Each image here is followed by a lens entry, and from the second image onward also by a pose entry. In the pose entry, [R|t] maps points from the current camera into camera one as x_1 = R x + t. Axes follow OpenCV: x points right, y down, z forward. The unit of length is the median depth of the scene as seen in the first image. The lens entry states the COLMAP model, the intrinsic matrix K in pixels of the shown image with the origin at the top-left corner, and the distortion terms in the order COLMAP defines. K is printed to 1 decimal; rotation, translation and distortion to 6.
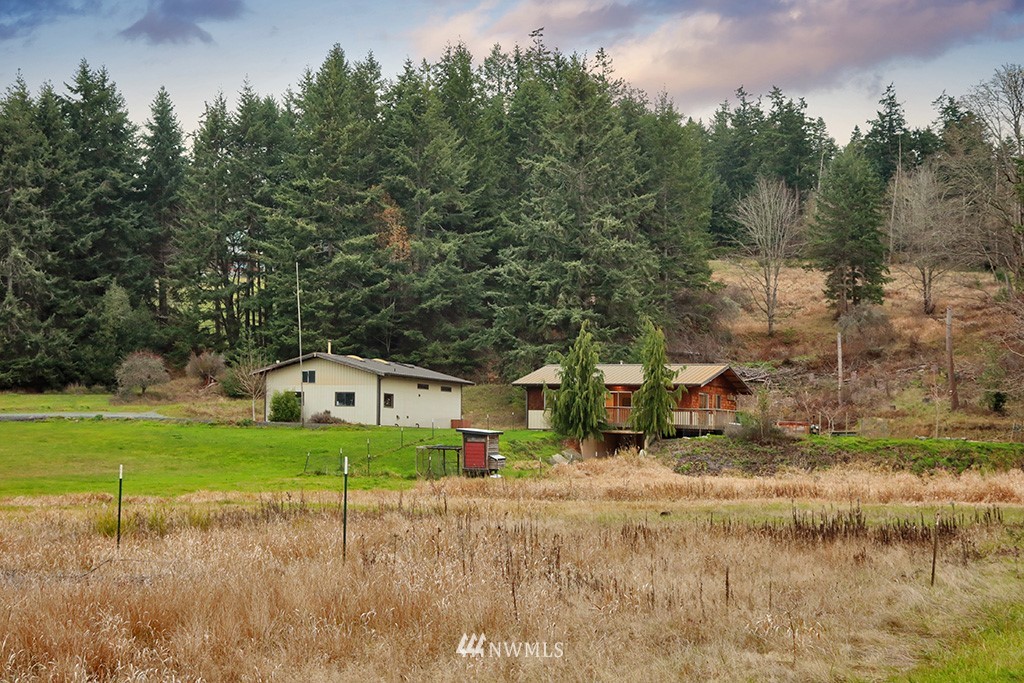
lens RADIAL K [[1371.5, 0, 511.9], [0, 1371.5, 342.8], [0, 0, 1]] dist [0.110514, 0.011136]
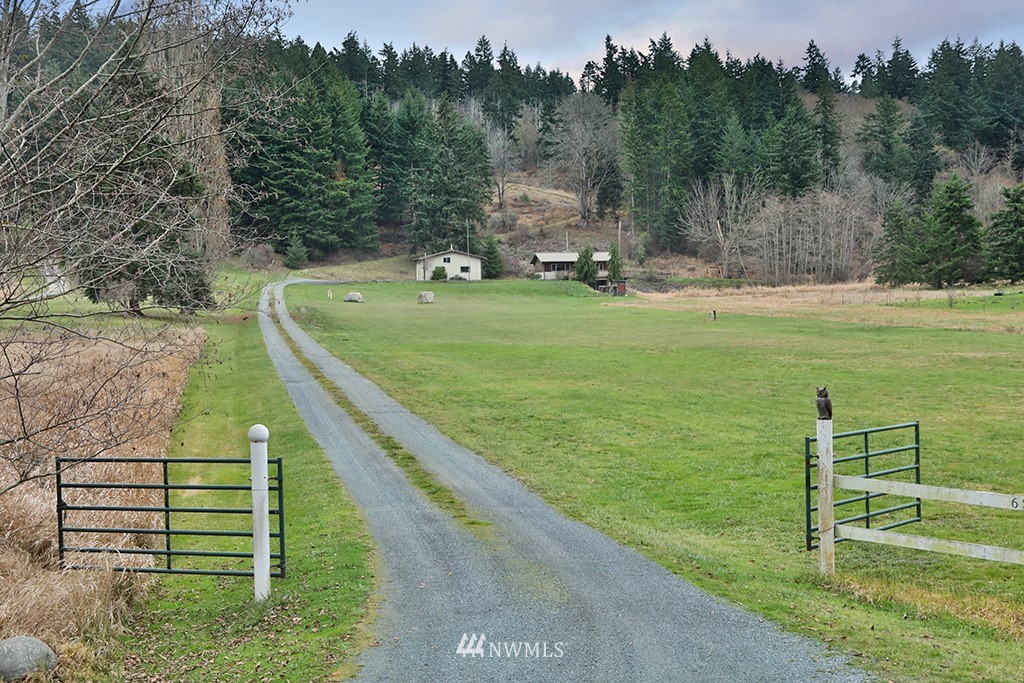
lens RADIAL K [[1371.5, 0, 511.9], [0, 1371.5, 342.8], [0, 0, 1]] dist [0.110514, 0.011136]
pose [[0.815443, -0.060562, 0.575660, -1.113755], [-0.009686, 0.992944, 0.118184, -0.089093], [-0.578756, -0.101948, 0.809103, -0.764952]]
